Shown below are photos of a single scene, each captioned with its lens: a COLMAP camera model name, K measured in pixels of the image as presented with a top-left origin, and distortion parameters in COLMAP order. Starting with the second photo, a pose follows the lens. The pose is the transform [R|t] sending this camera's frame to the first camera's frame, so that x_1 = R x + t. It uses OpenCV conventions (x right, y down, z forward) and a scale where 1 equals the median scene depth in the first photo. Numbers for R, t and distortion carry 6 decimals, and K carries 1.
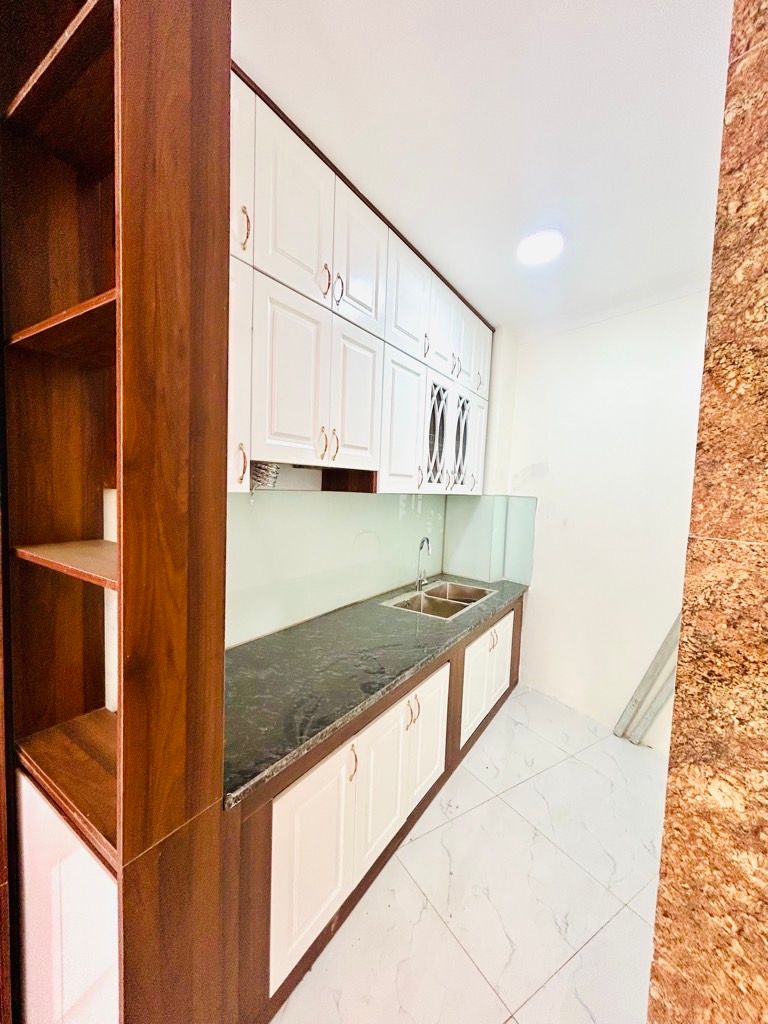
lens RADIAL K [[416.3, 0, 382.0], [0, 416.3, 516.9], [0, 0, 1]] dist [0.000662, 0.000301]
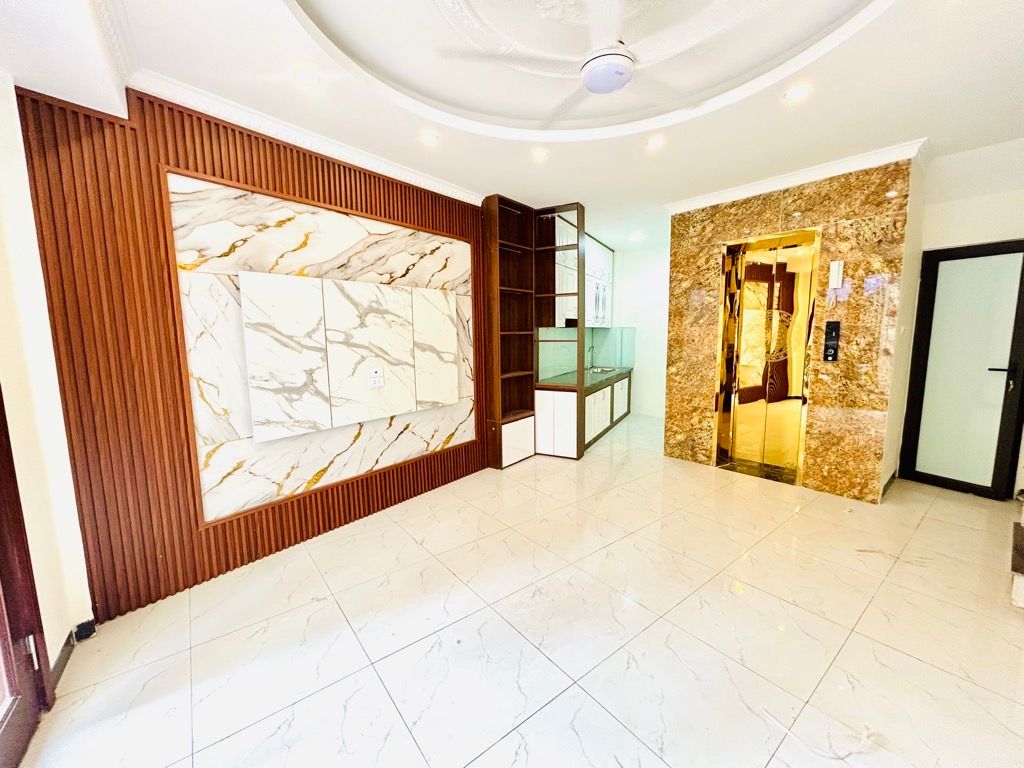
lens RADIAL K [[416.0, 0, 513.1], [0, 416.0, 386.8], [0, 0, 1]] dist [-0.000808, 0.004696]
pose [[0.993505, -0.061810, 0.095542, -0.683379], [0.056214, 0.996603, 0.060191, 0.131760], [-0.098938, -0.054429, 0.993604, -1.556659]]
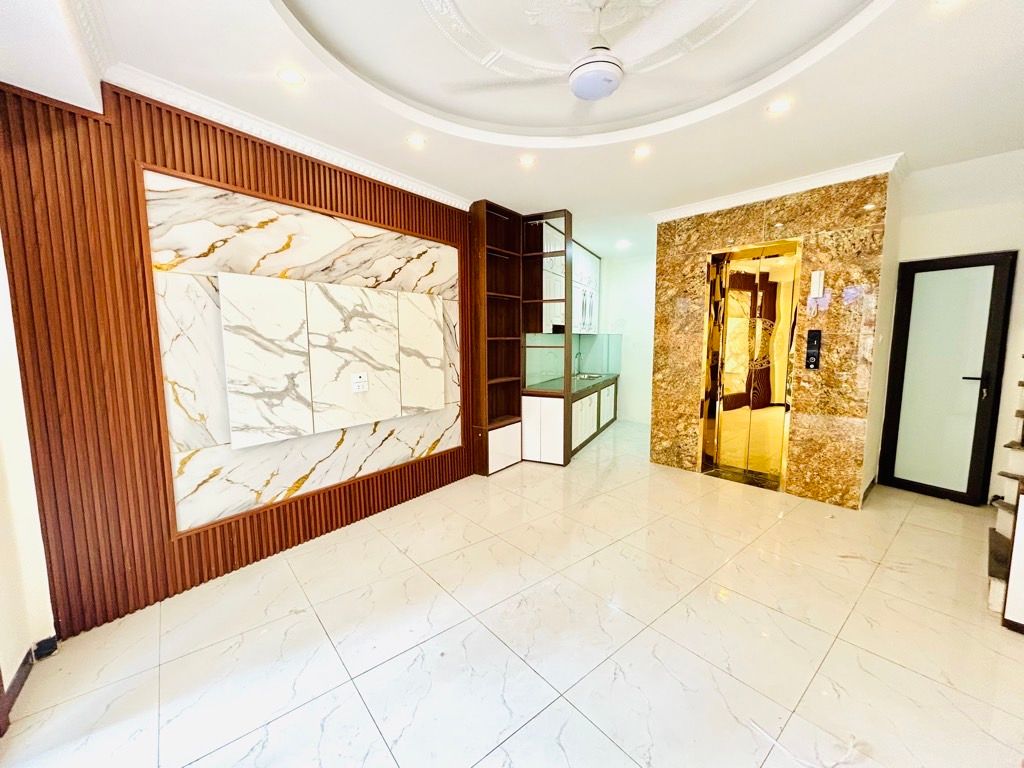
lens RADIAL K [[416.0, 0, 513.1], [0, 416.0, 386.8], [0, 0, 1]] dist [-0.000808, 0.004696]
pose [[0.990341, -0.055102, 0.127237, -0.681414], [0.049330, 0.997625, 0.048080, 0.132025], [-0.129584, -0.041339, 0.990706, -1.545646]]
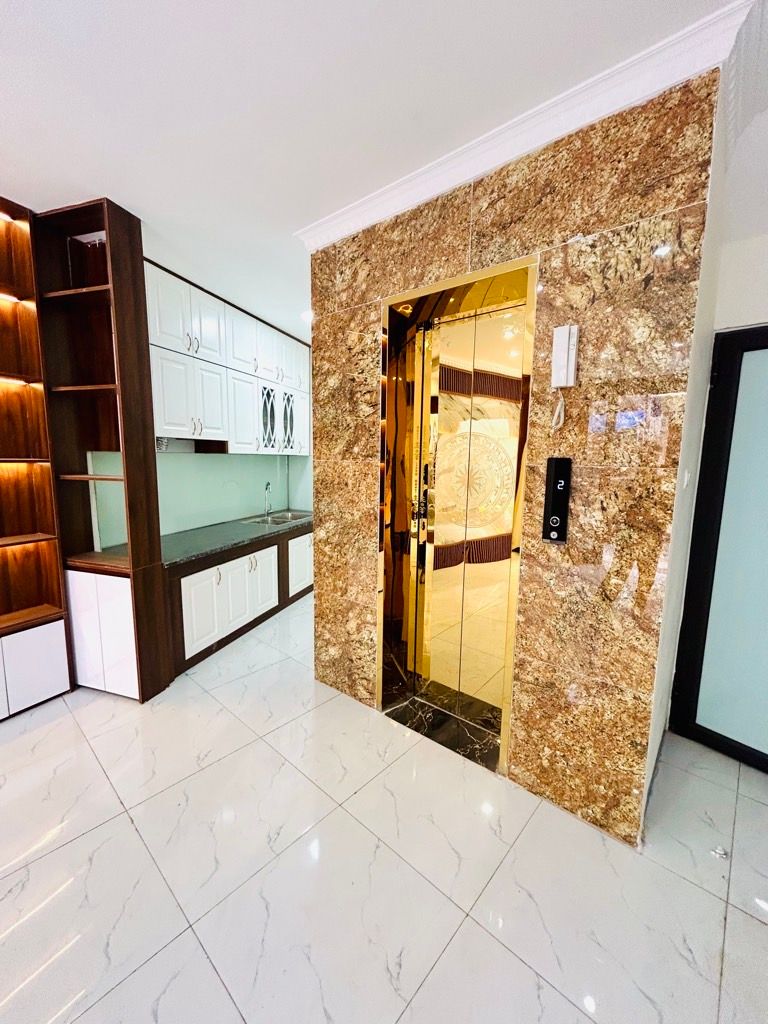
lens RADIAL K [[416.3, 0, 382.0], [0, 416.3, 516.9], [0, 0, 1]] dist [0.000662, 0.000301]
pose [[0.964623, -0.057775, 0.257224, 0.128492], [0.038573, 0.996121, 0.079085, 0.085273], [-0.260796, -0.066365, 0.963110, -0.789543]]
